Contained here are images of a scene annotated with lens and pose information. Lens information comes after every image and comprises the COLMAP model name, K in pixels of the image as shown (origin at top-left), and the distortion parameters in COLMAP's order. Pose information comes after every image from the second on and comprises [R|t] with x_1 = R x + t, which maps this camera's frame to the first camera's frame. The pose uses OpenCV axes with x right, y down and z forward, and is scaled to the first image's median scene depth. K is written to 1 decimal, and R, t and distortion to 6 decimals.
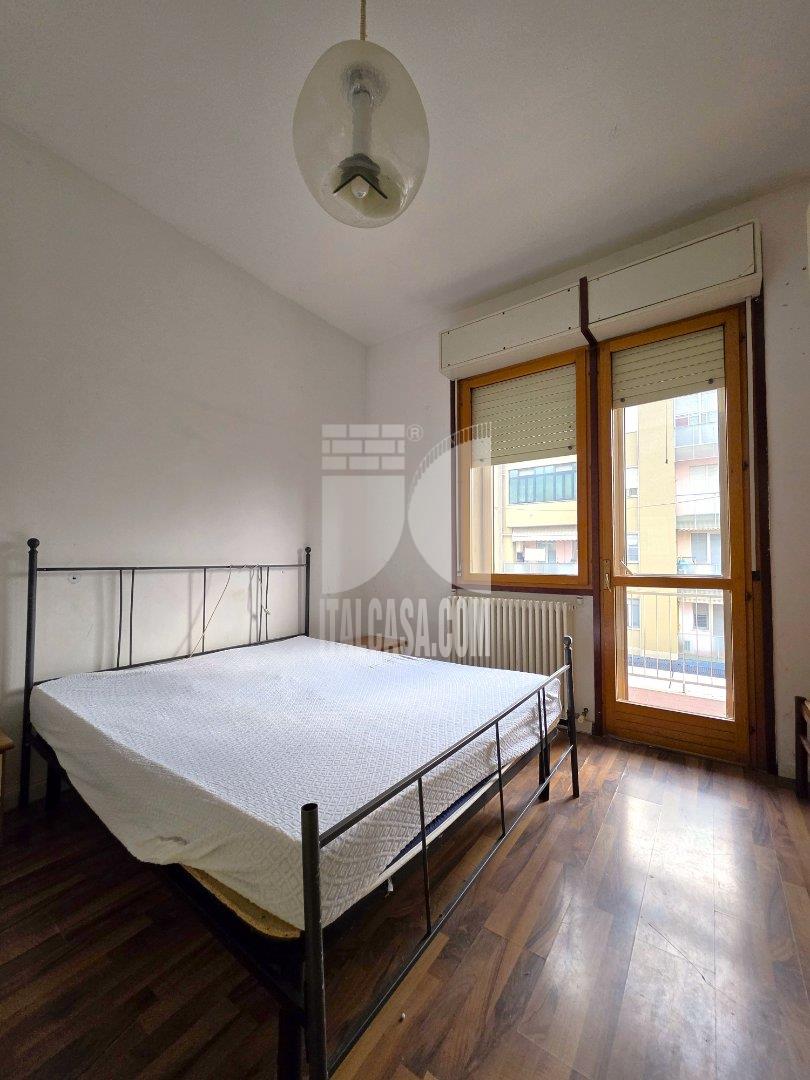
lens RADIAL K [[430.3, 0, 411.7], [0, 430.3, 544.6], [0, 0, 1]] dist [-0.002364, 0.000361]
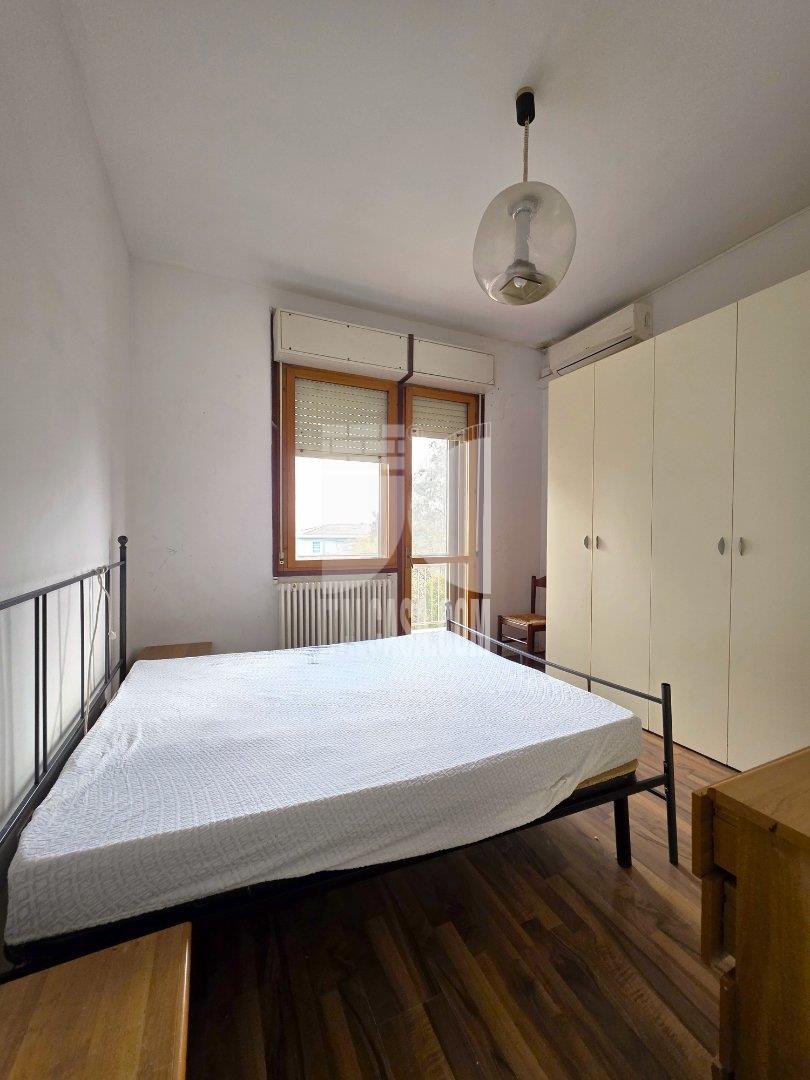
lens RADIAL K [[430.3, 0, 411.7], [0, 430.3, 544.6], [0, 0, 1]] dist [-0.002364, 0.000361]
pose [[0.497405, -0.025067, 0.867156, -0.734216], [-0.033158, 0.998303, 0.047878, -0.035147], [-0.866885, -0.052567, 0.495730, 0.296215]]
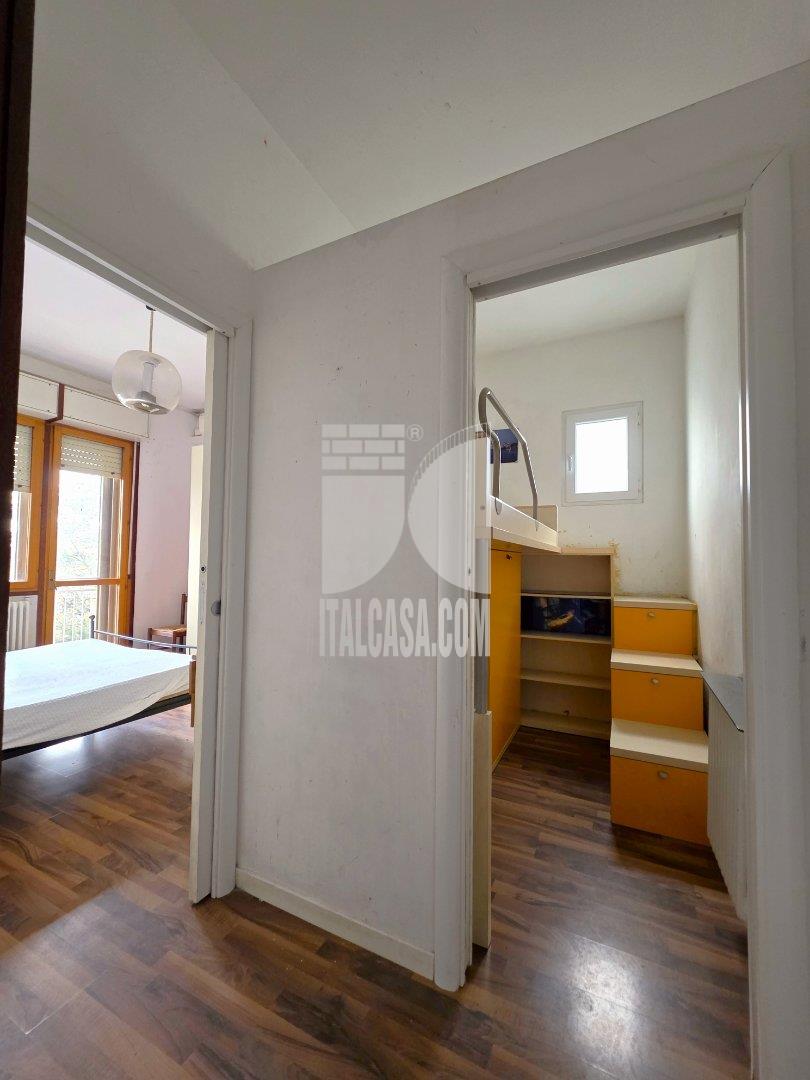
lens RADIAL K [[430.3, 0, 411.7], [0, 430.3, 544.6], [0, 0, 1]] dist [-0.002364, 0.000361]
pose [[-0.161148, 0.030838, 0.986448, -1.218205], [-0.047464, 0.998113, -0.038956, -0.053912], [-0.985788, -0.053099, -0.159381, 0.000872]]
